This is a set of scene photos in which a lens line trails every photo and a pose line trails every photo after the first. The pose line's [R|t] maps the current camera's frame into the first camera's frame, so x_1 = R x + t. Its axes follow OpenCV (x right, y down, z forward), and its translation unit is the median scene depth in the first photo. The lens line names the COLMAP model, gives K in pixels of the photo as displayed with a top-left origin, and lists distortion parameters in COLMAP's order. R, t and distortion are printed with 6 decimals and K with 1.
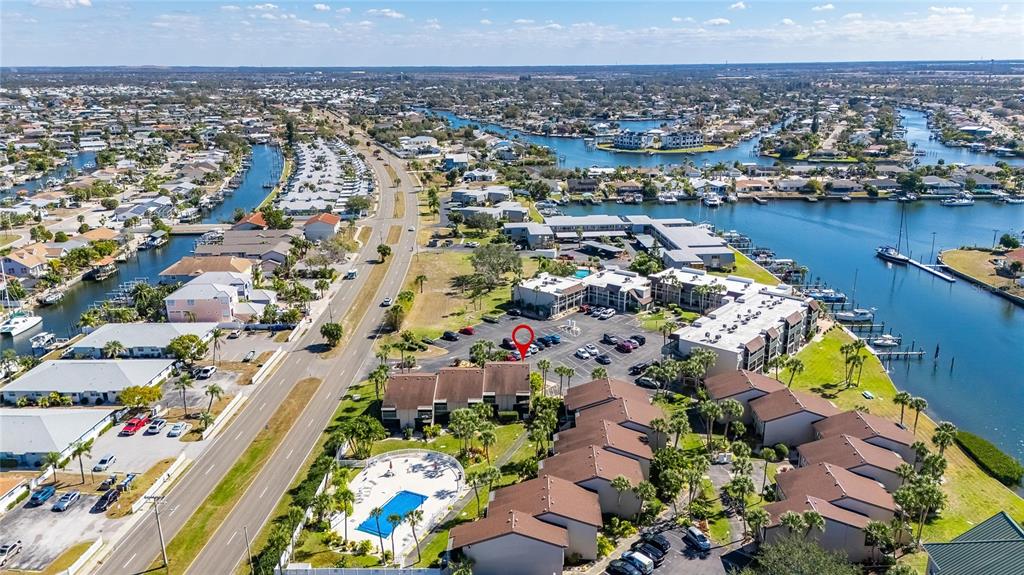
lens RADIAL K [[745.9, 0, 516.3], [0, 745.9, 288.2], [0, 0, 1]] dist [0.083999, -0.093066]
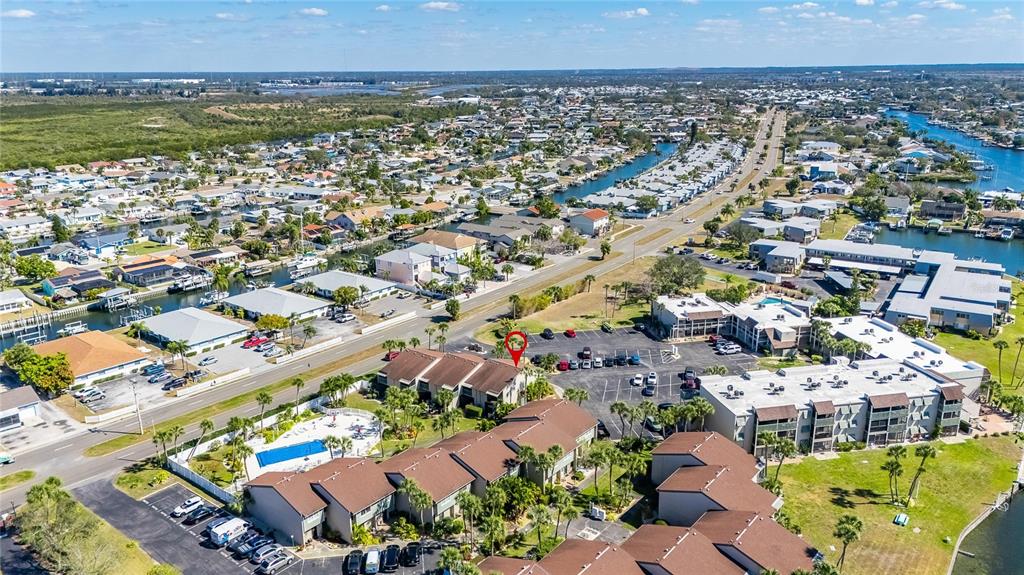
lens RADIAL K [[745.9, 0, 516.3], [0, 745.9, 288.2], [0, 0, 1]] dist [0.083999, -0.093066]
pose [[0.792806, 0.169100, -0.585546, 0.411992], [-0.169325, 0.984029, 0.054918, -0.040655], [0.585481, 0.055609, 0.808777, 0.135996]]
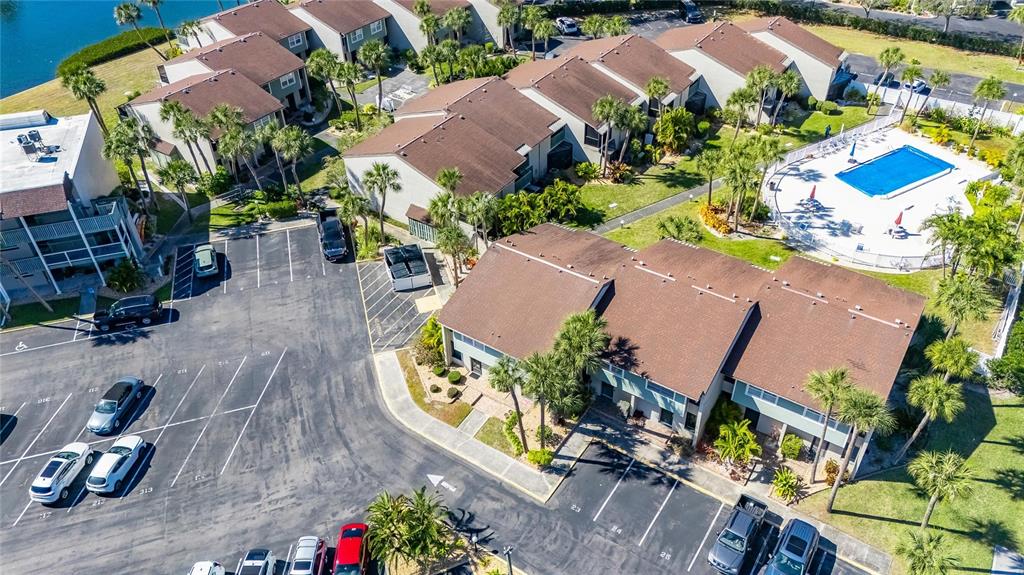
lens RADIAL K [[745.9, 0, 516.3], [0, 745.9, 288.2], [0, 0, 1]] dist [0.083999, -0.093066]
pose [[-0.842603, -0.316509, 0.435709, -0.112937], [0.168581, 0.613381, 0.771586, -0.117226], [-0.511470, 0.723592, -0.463479, 0.852607]]
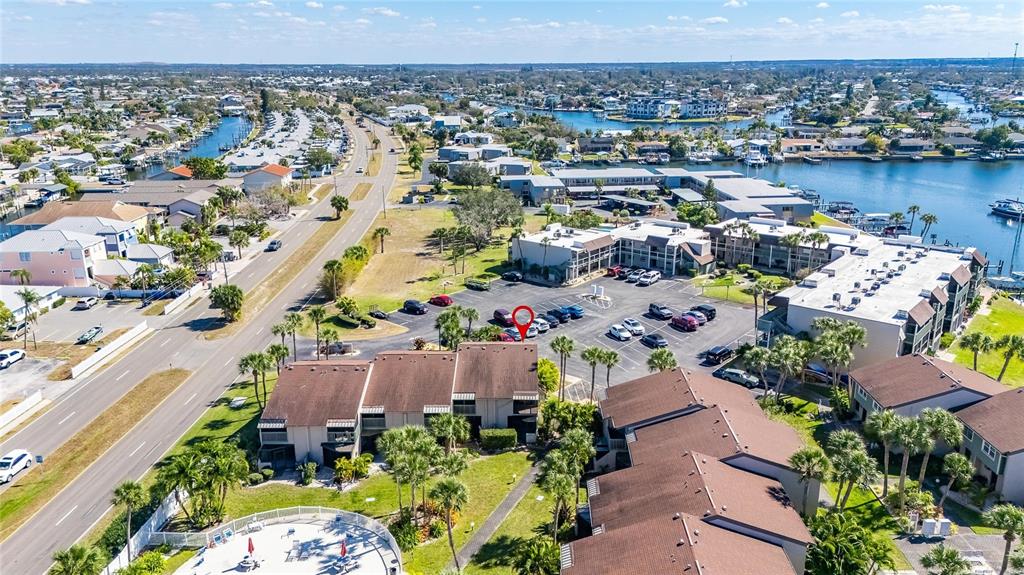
lens RADIAL K [[745.9, 0, 516.3], [0, 745.9, 288.2], [0, 0, 1]] dist [0.083999, -0.093066]
pose [[0.999998, 0.001407, -0.001617, 0.002001], [-0.001405, 0.999998, 0.001019, 0.041847], [0.001618, -0.001017, 0.999998, 0.308968]]
